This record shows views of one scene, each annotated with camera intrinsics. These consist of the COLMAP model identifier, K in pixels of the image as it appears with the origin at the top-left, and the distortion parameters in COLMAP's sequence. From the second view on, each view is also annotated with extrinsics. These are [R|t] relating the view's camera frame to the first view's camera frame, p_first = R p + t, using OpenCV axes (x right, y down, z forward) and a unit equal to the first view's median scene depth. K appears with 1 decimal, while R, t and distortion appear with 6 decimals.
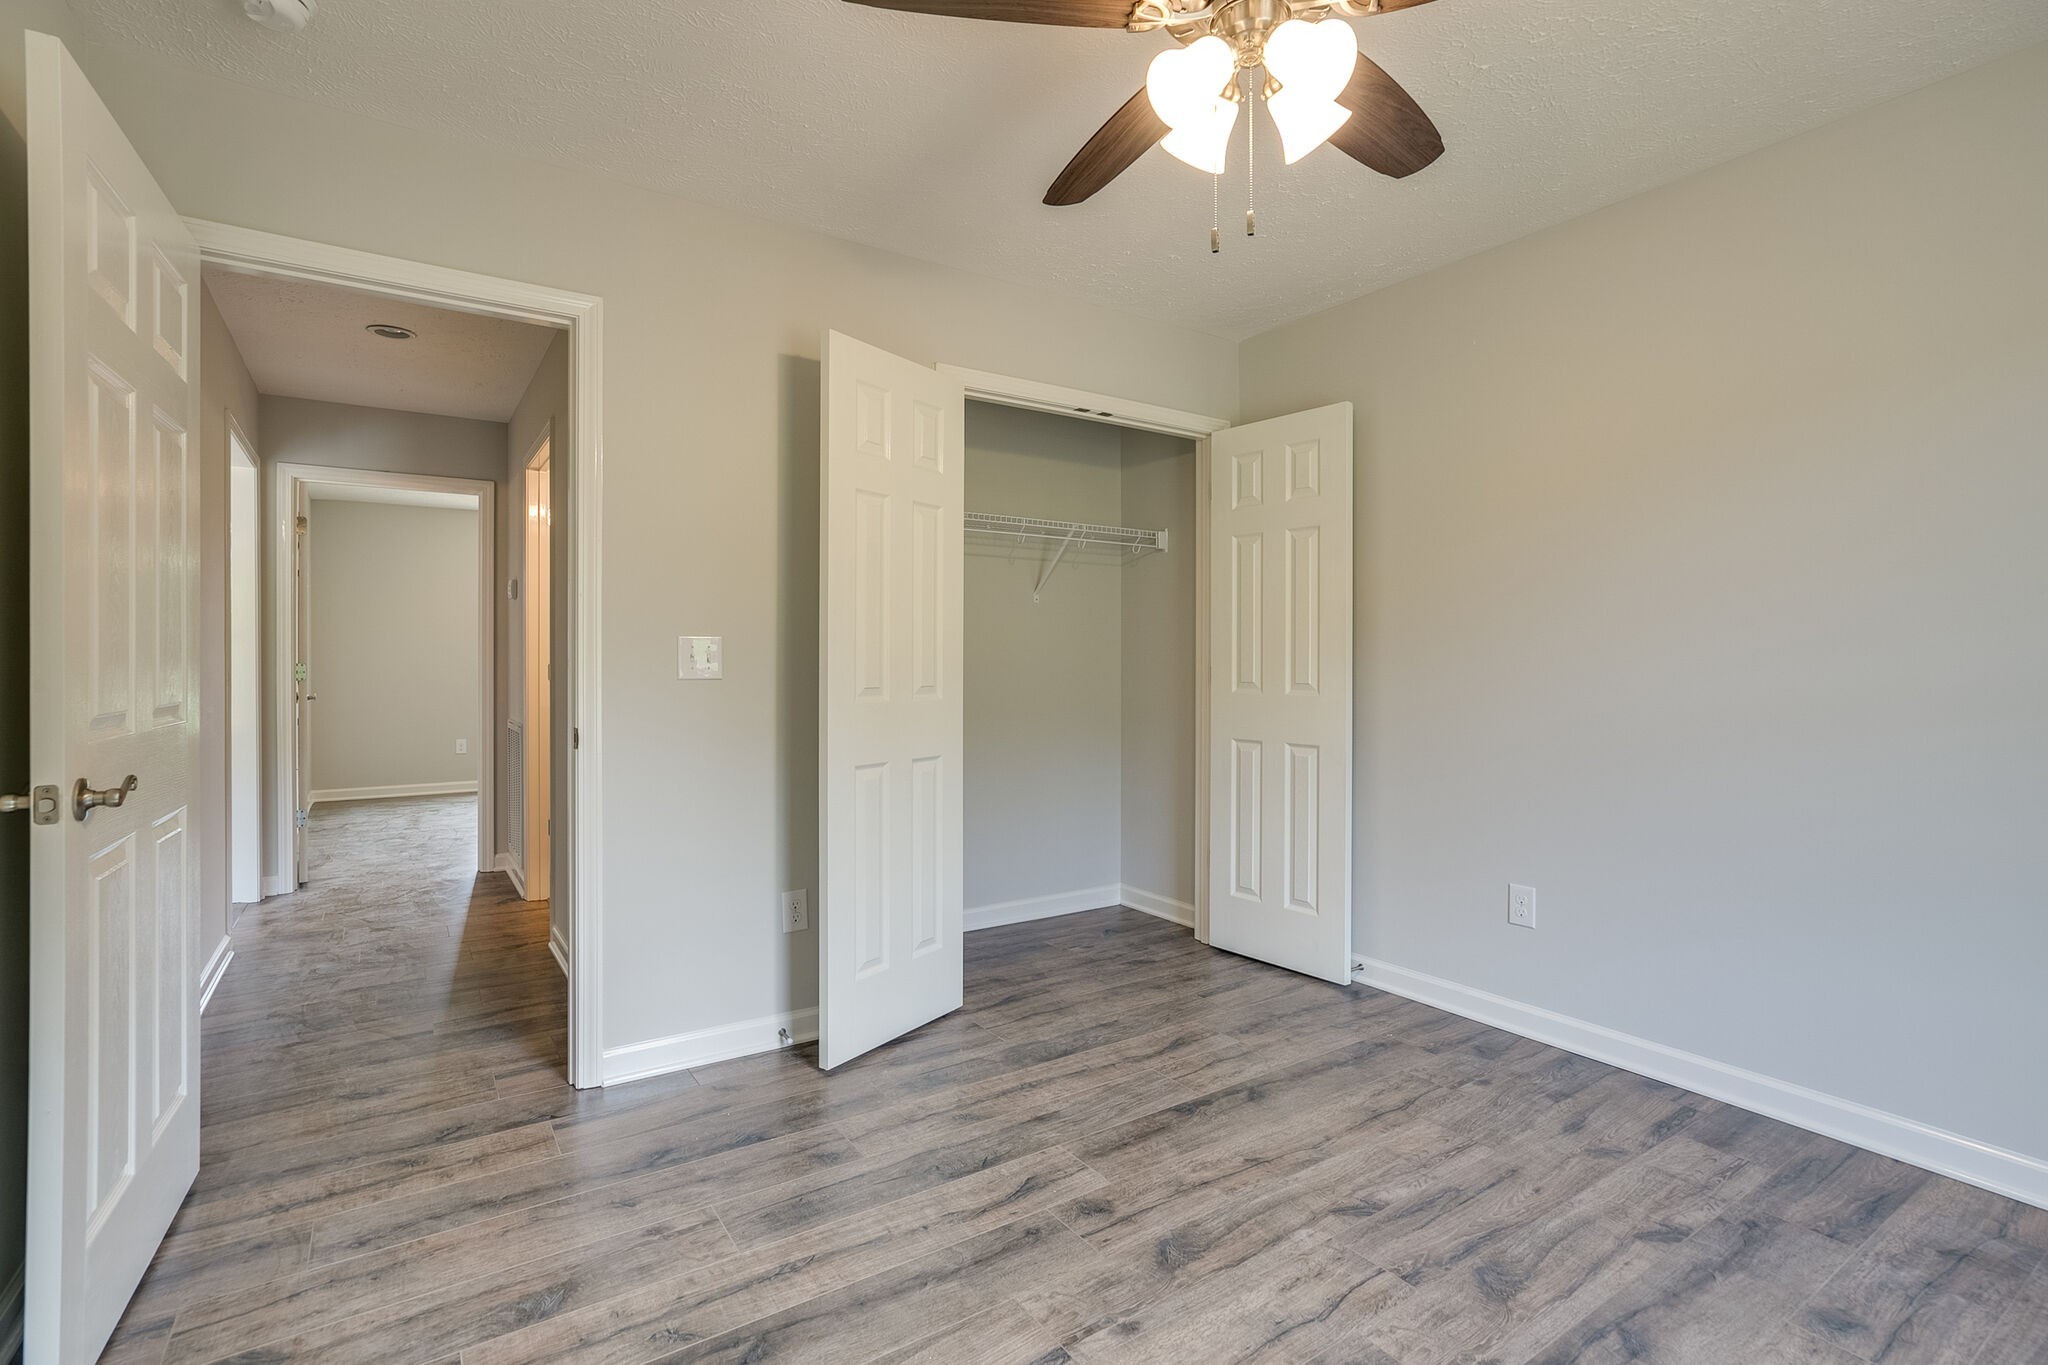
lens RADIAL K [[977.0, 0, 1007.2], [0, 977.0, 656.7], [0, 0, 1]] dist [-0.022883, 0.009055]
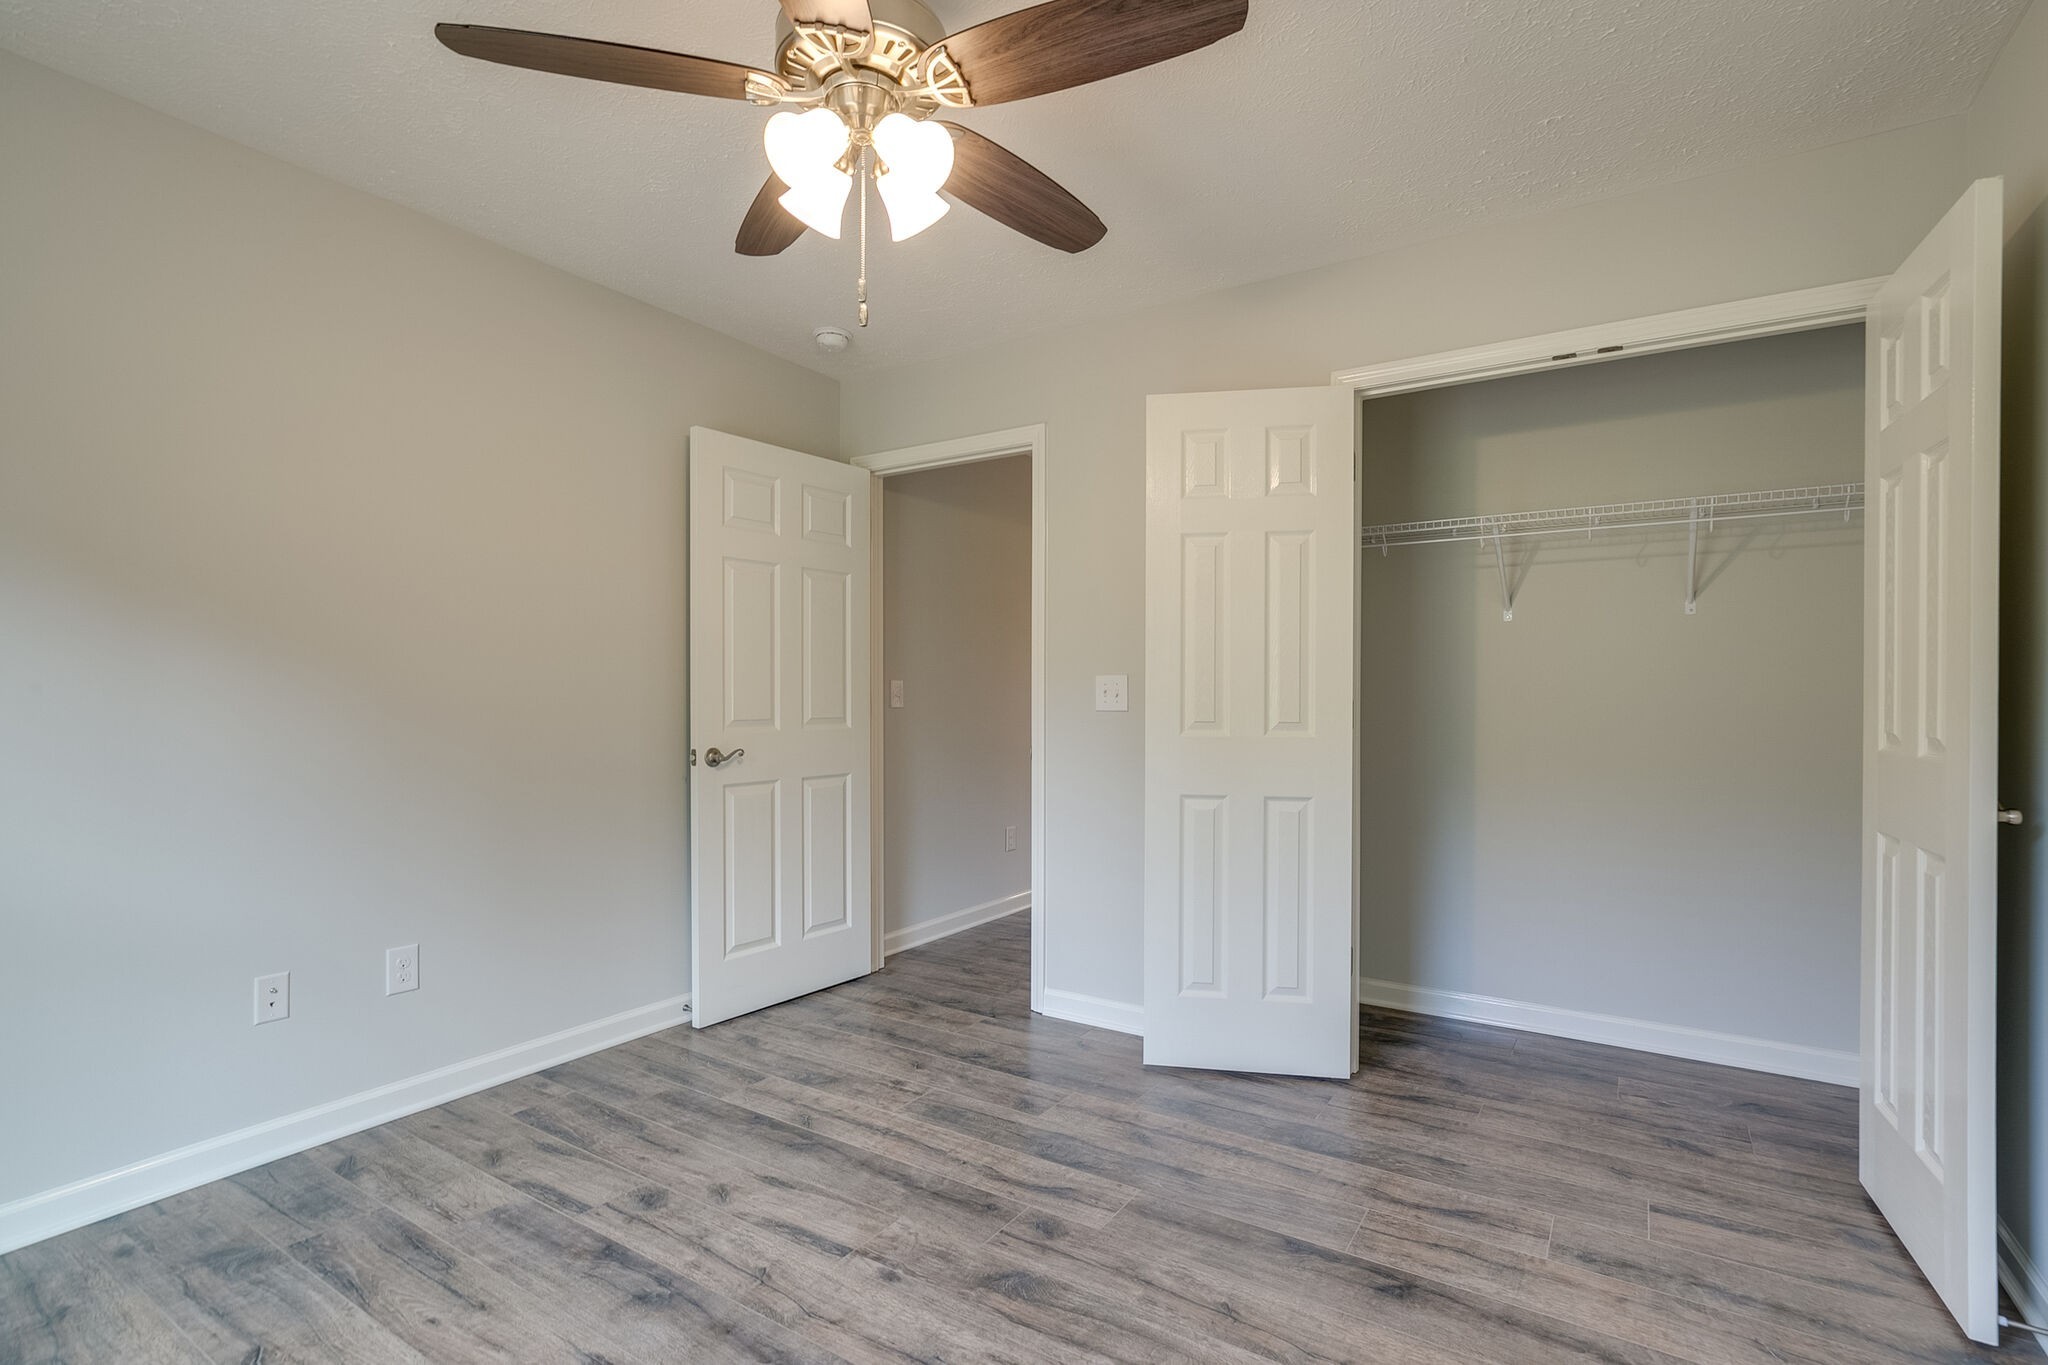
lens RADIAL K [[977.0, 0, 1018.5], [0, 977.0, 695.2], [0, 0, 1]] dist [-0.022883, 0.009055]
pose [[0.384713, 0.001690, -0.923035, 0.836107], [0.002228, 0.999994, 0.002760, 0.000538], [0.923034, -0.003118, 0.384706, 0.469741]]
